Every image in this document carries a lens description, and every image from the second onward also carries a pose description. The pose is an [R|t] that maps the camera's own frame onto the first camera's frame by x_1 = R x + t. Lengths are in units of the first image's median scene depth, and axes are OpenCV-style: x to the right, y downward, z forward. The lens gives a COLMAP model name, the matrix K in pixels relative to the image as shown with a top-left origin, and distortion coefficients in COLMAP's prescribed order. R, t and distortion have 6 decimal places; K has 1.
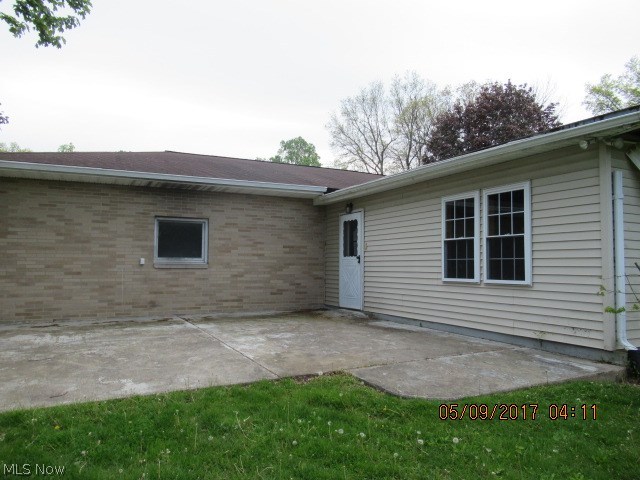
lens RADIAL K [[474.9, 0, 320.0], [0, 474.9, 240.0], [0, 0, 1]] dist [-0.000014, -0.000608]
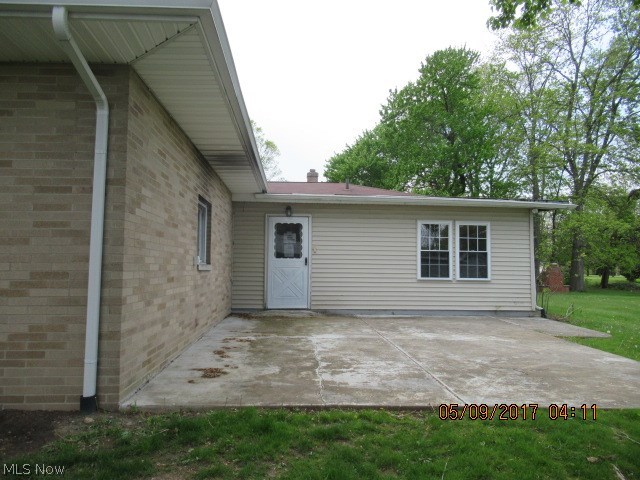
lens RADIAL K [[474.9, 0, 320.0], [0, 474.9, 240.0], [0, 0, 1]] dist [-0.000014, -0.000608]
pose [[0.397565, 0.056623, 0.915825, -1.257698], [-0.062139, 0.997464, -0.034696, 0.039286], [-0.915467, -0.043115, 0.400076, 0.766640]]
